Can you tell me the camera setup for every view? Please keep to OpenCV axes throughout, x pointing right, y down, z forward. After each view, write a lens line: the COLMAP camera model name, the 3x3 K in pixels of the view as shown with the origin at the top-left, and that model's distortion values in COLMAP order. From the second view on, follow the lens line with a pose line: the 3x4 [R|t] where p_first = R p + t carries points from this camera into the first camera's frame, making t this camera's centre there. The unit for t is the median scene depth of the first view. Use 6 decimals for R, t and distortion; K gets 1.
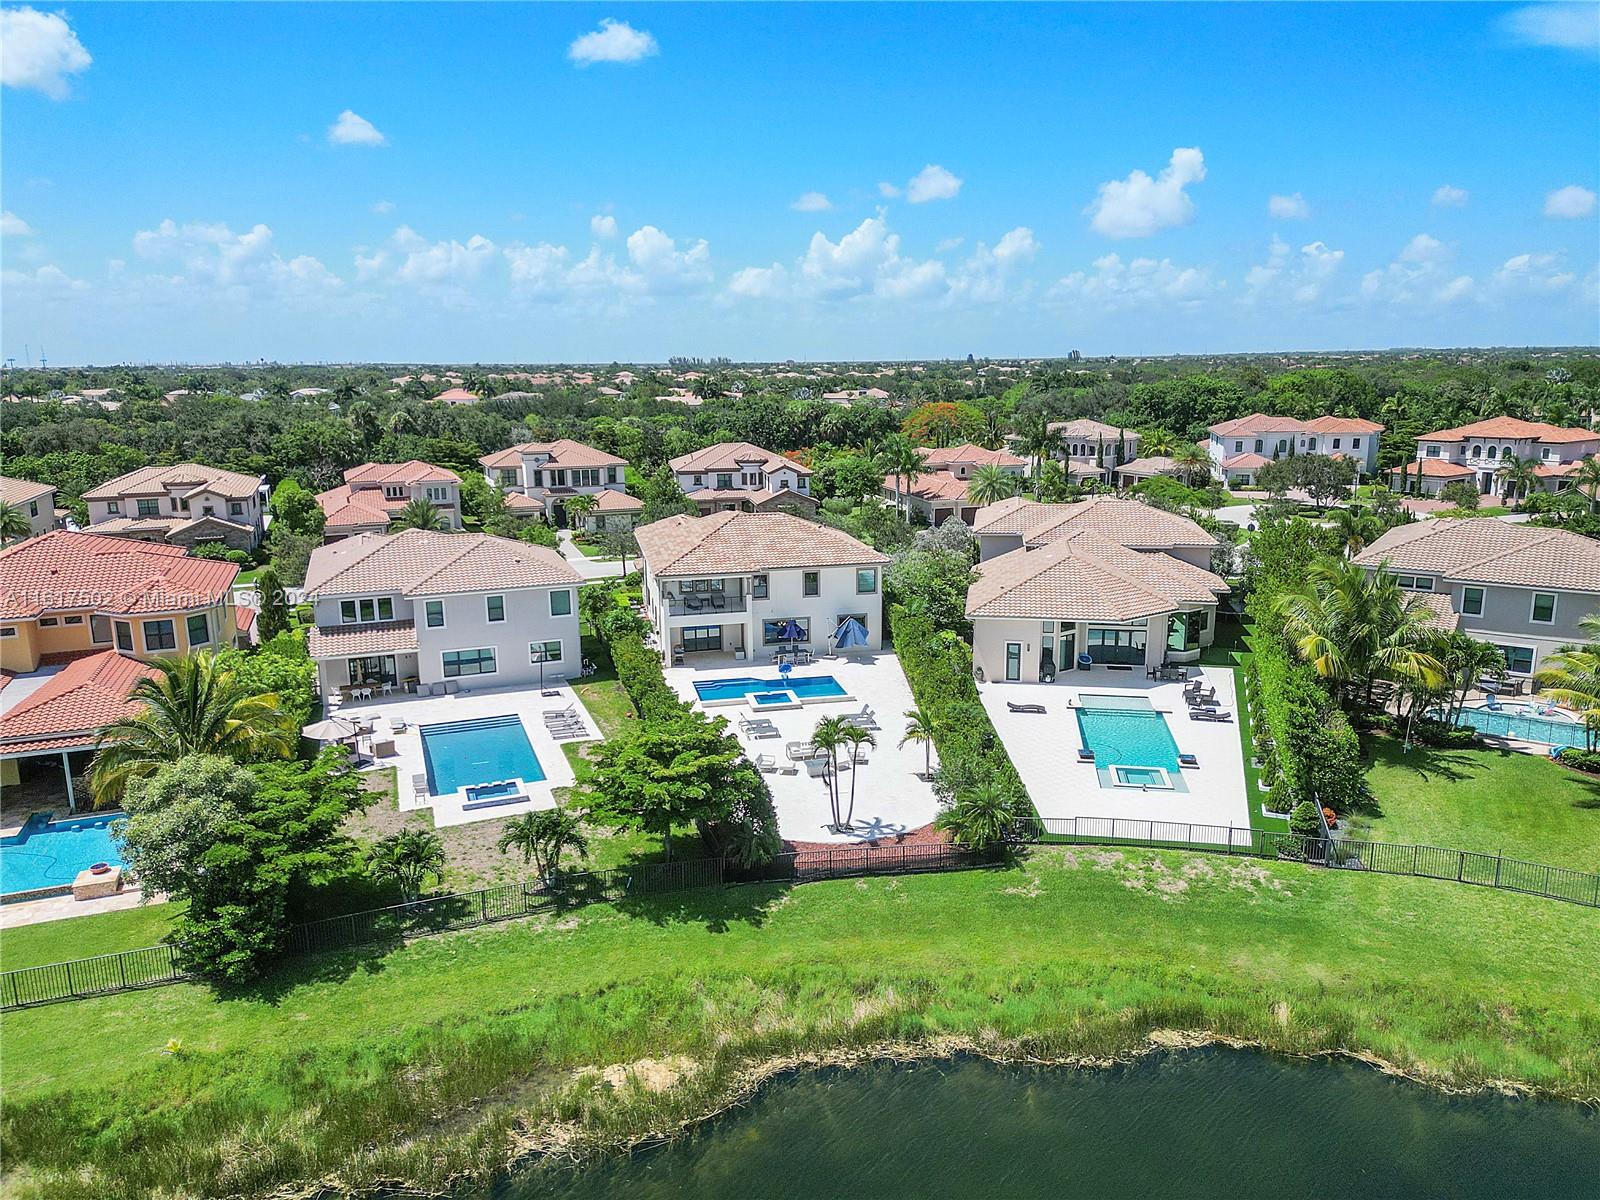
lens RADIAL K [[1119.6, 0, 787.1], [0, 1119.6, 600.2], [0, 0, 1]] dist [0.031476, -0.027805]
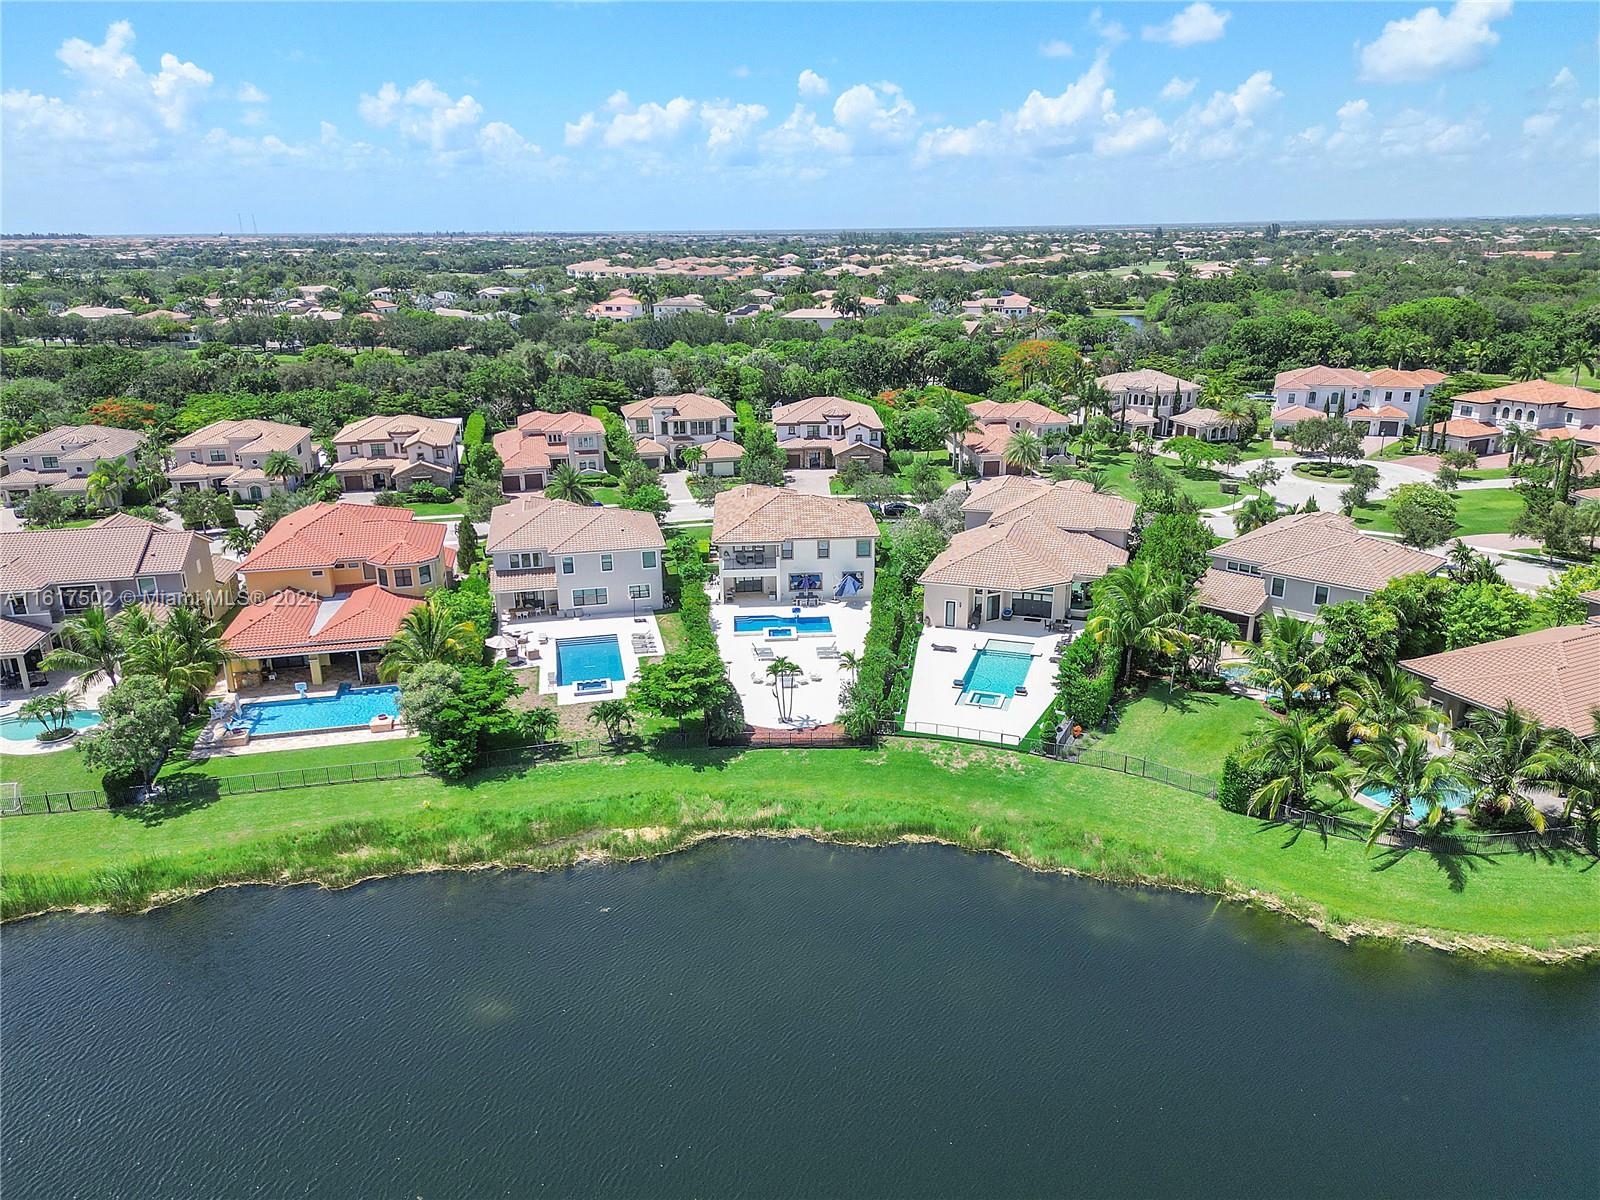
lens RADIAL K [[1119.6, 0, 795.9], [0, 1119.6, 600.7], [0, 0, 1]] dist [0.031476, -0.027805]
pose [[0.989602, 0.047245, -0.135850, 0.225172], [-0.032232, 0.993336, 0.110658, -0.130367], [0.140173, -0.105129, 0.984530, -0.515763]]
